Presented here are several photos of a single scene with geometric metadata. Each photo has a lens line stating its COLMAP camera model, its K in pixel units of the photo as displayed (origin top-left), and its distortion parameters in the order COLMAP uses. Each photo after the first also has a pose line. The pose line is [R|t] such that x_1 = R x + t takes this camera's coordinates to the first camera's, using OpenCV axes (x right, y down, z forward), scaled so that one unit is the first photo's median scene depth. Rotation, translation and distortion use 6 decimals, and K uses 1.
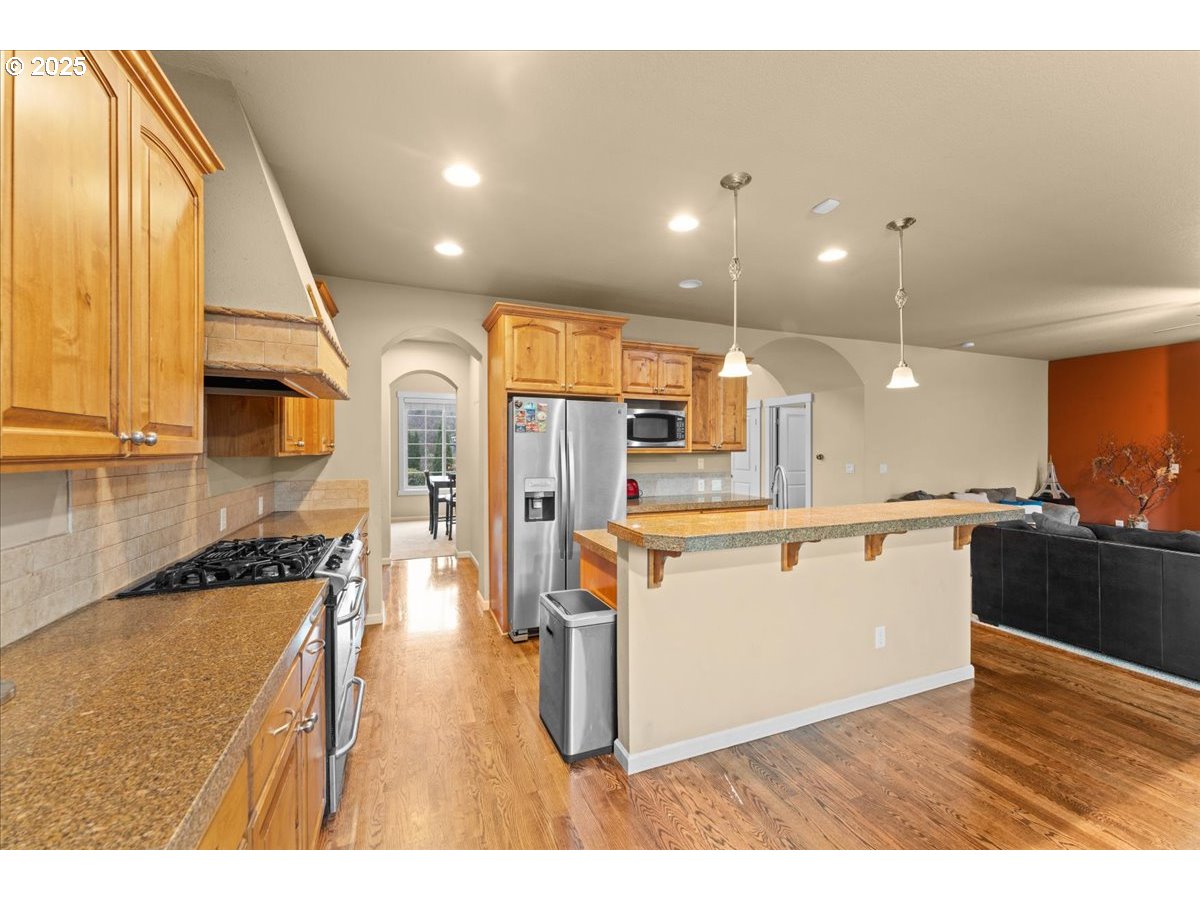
lens RADIAL K [[481.3, 0, 608.6], [0, 481.3, 451.2], [0, 0, 1]] dist [0.000901, -0.000972]
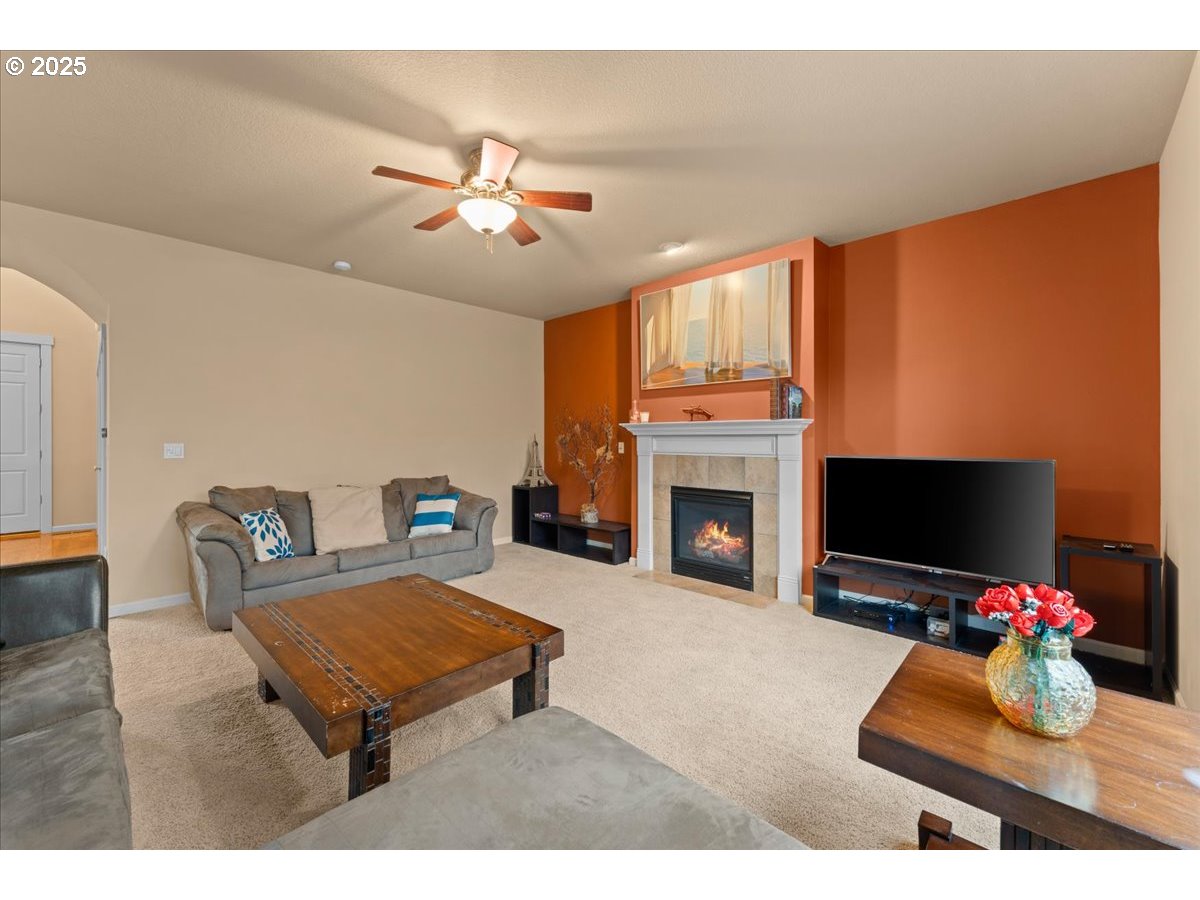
lens RADIAL K [[481.3, 0, 603.2], [0, 481.3, 438.3], [0, 0, 1]] dist [0.000901, -0.000972]
pose [[0.912444, 0.006206, 0.409154, 1.383319], [-0.004131, 0.999974, -0.005957, 0.037562], [-0.409181, 0.003745, 0.912446, 0.413600]]
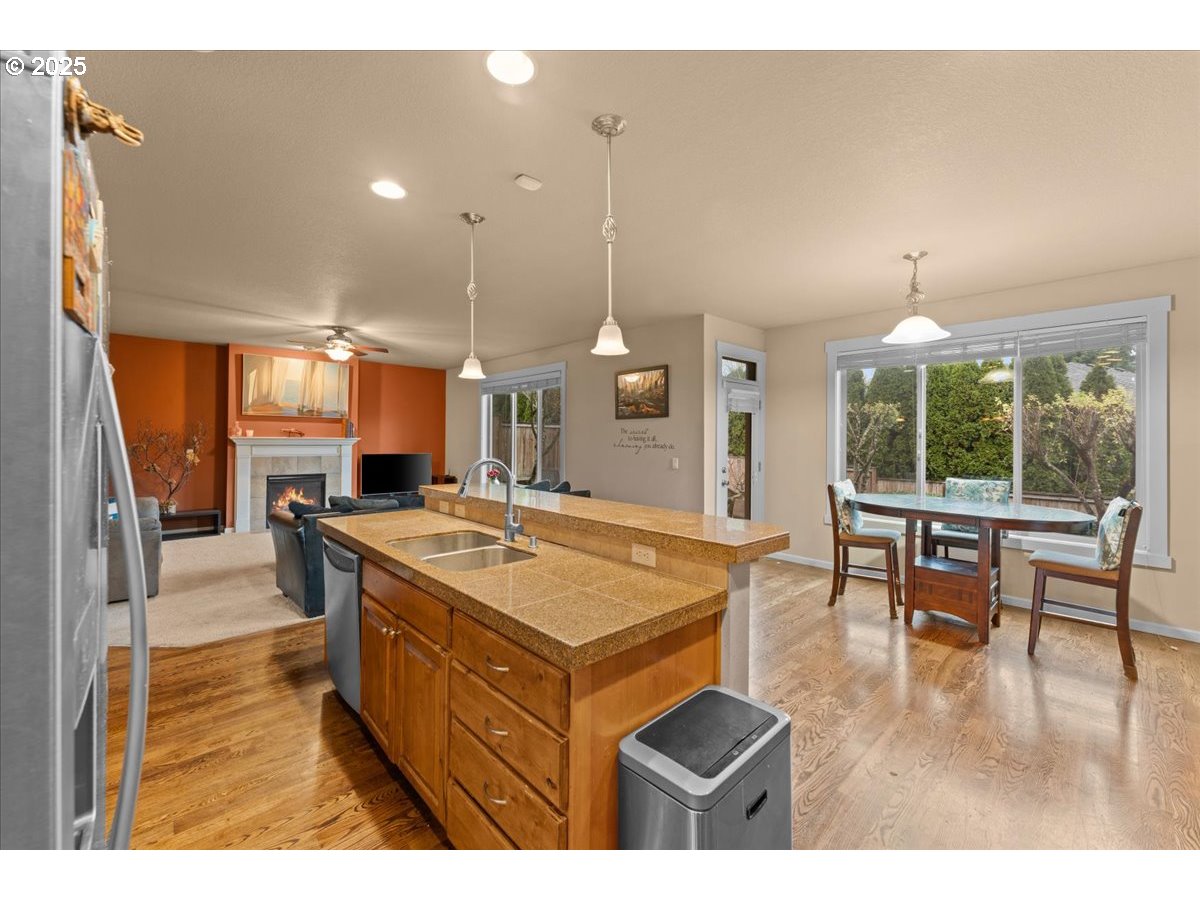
lens RADIAL K [[481.3, 0, 597.7], [0, 481.3, 439.4], [0, 0, 1]] dist [0.000901, -0.000972]
pose [[-0.332547, 0.000379, 0.943087, -0.337267], [-0.001648, 0.999998, -0.000983, -0.002048], [-0.943085, -0.001881, -0.332546, 0.837598]]
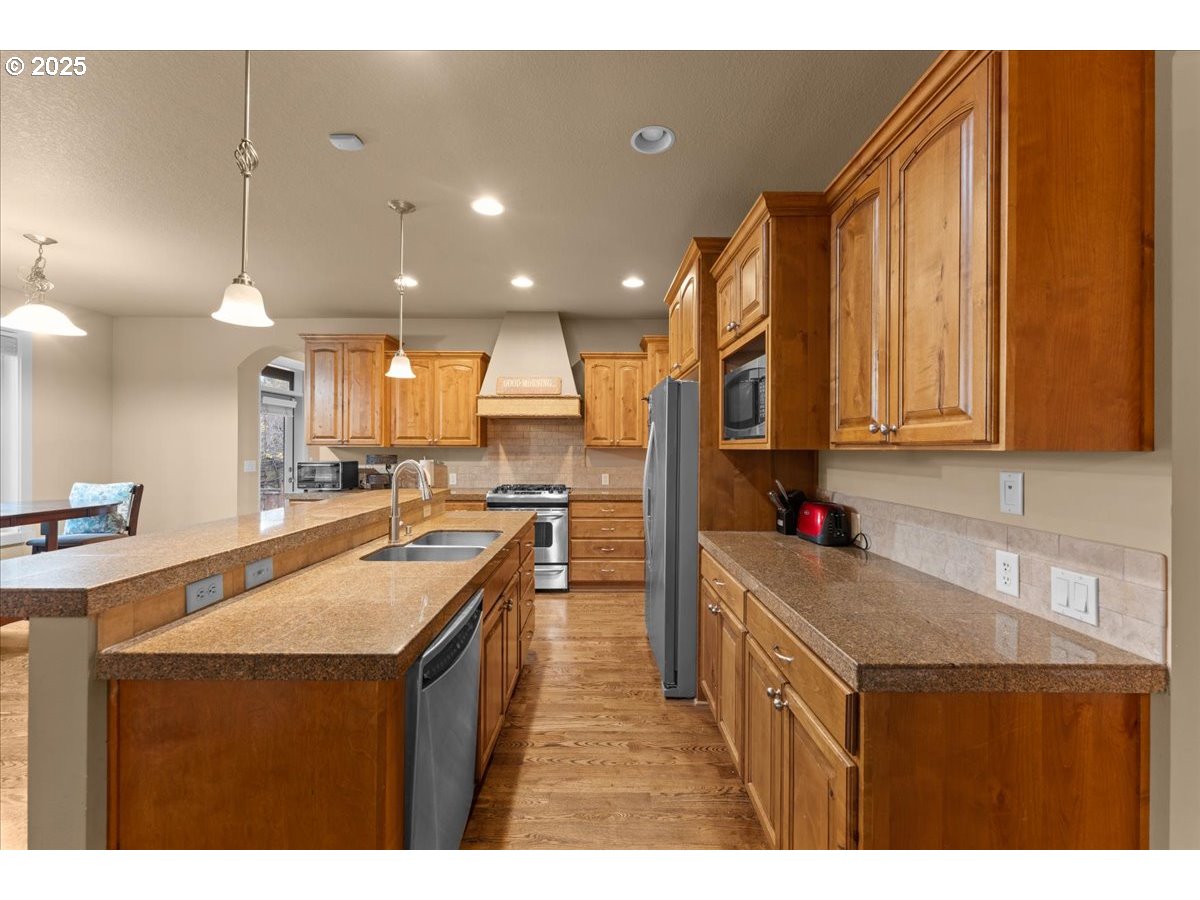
lens RADIAL K [[481.3, 0, 602.9], [0, 481.3, 449.5], [0, 0, 1]] dist [0.000901, -0.000972]
pose [[-0.385371, 0.002537, -0.922758, 0.730015], [-0.010060, 0.999925, 0.006950, 0.001858], [0.922707, 0.011961, -0.385317, 1.214969]]
